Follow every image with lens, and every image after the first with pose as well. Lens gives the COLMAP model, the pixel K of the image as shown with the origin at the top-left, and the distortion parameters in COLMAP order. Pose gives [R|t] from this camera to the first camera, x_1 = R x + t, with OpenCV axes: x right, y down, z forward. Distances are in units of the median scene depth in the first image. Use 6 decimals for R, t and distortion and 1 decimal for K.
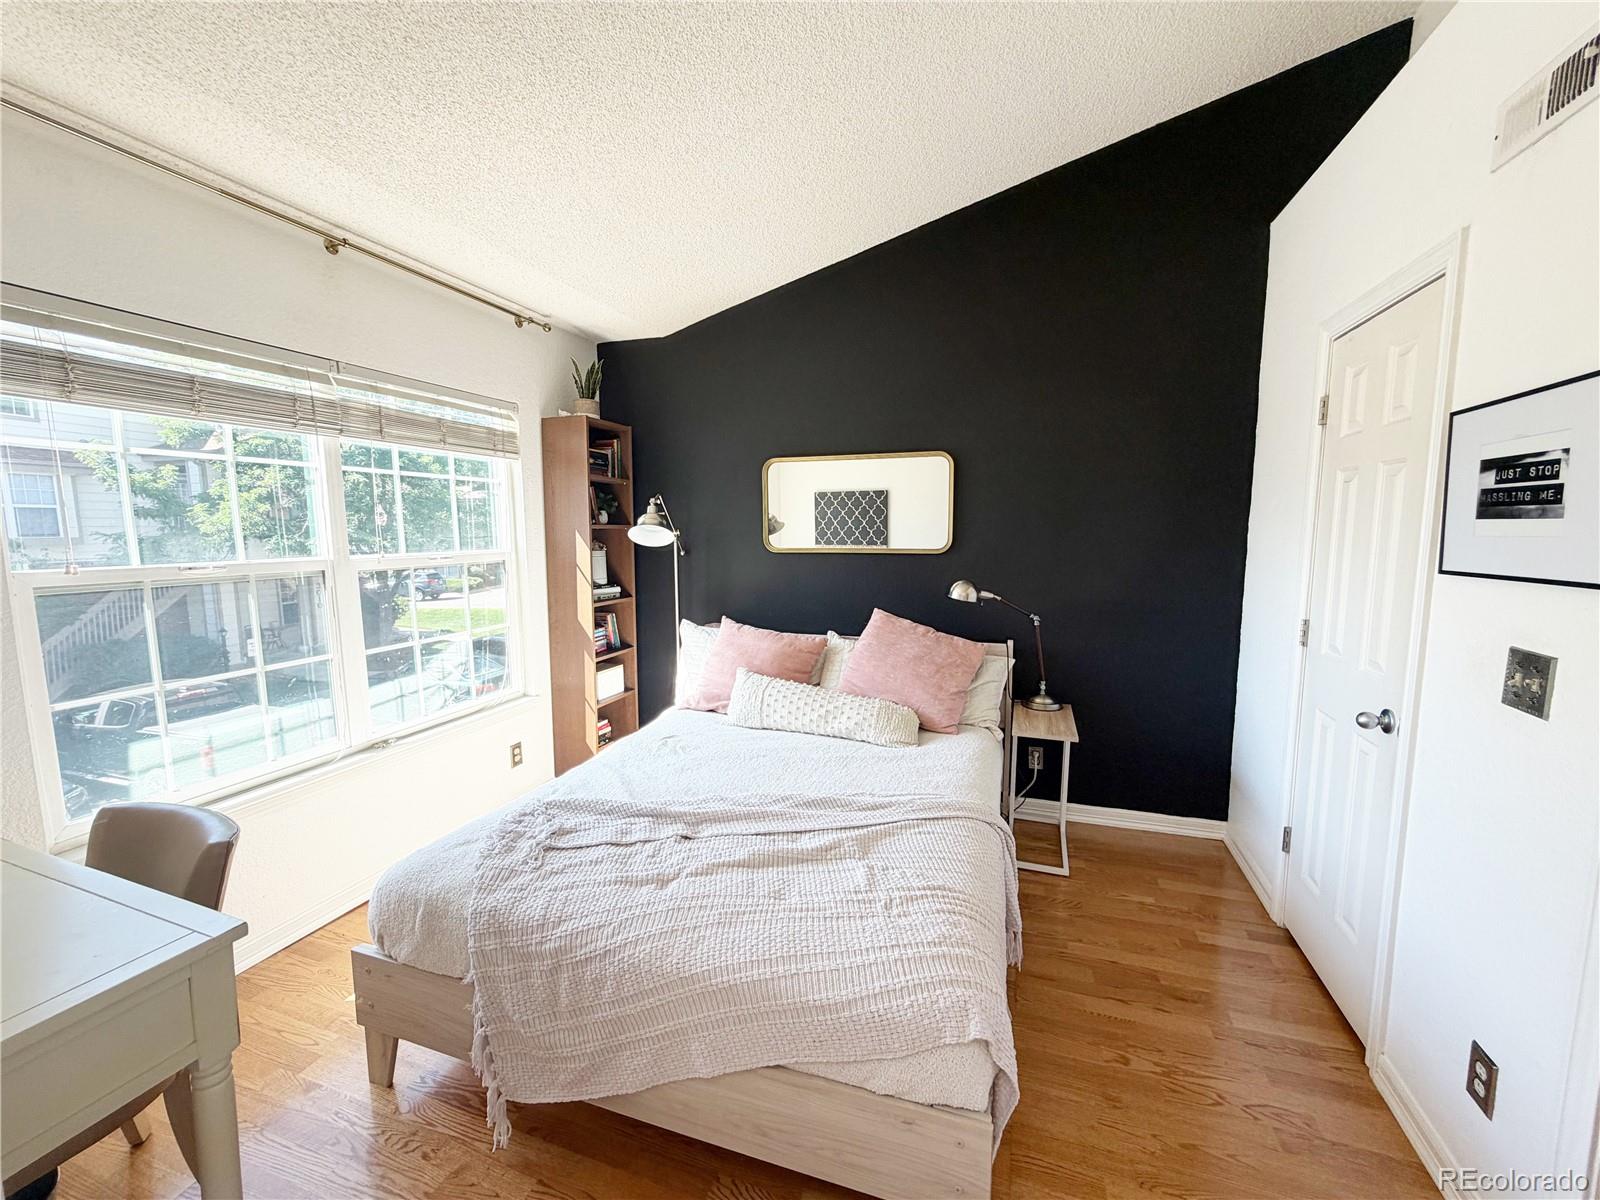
lens RADIAL K [[644.2, 0, 793.5], [0, 644.2, 602.1], [0, 0, 1]] dist [-0.003722, -0.000693]
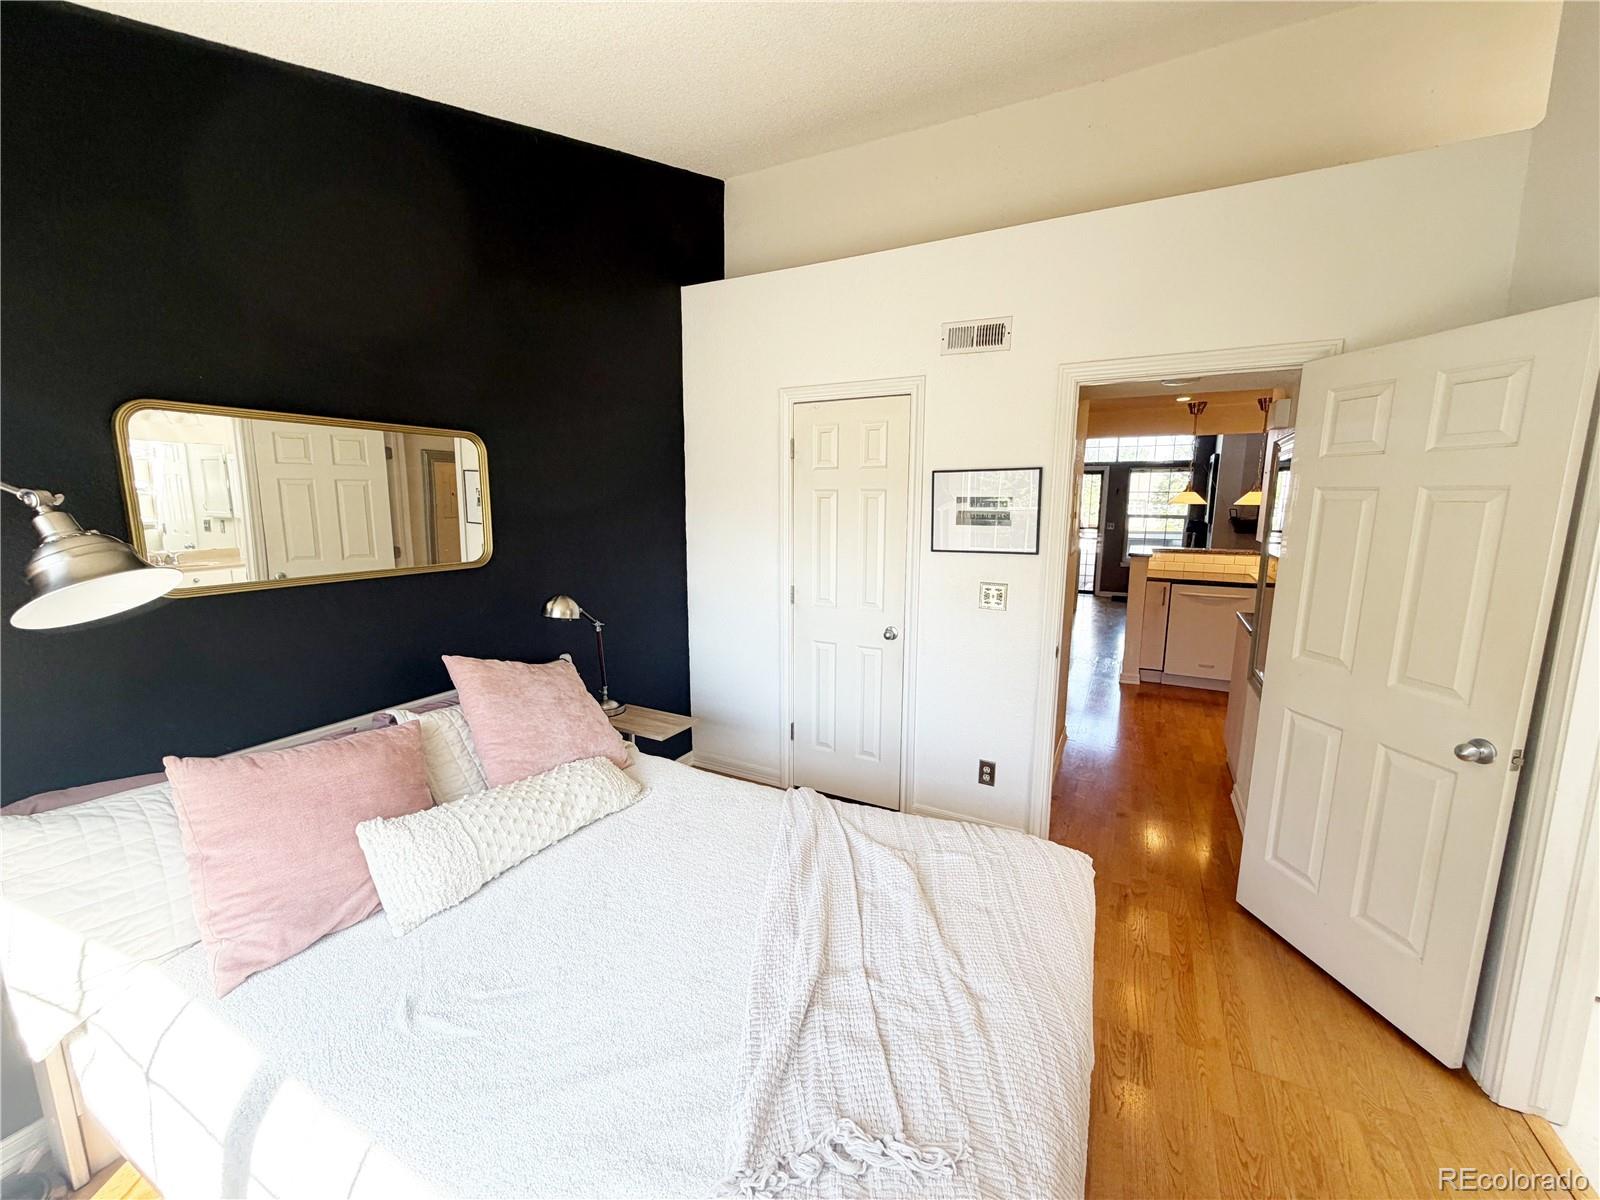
lens RADIAL K [[644.2, 0, 791.0], [0, 644.2, 595.7], [0, 0, 1]] dist [-0.003722, -0.000693]
pose [[0.146026, -0.142172, 0.979012, -0.746042], [0.113724, 0.985471, 0.126147, -0.152180], [-0.982722, 0.092916, 0.160073, 0.809338]]
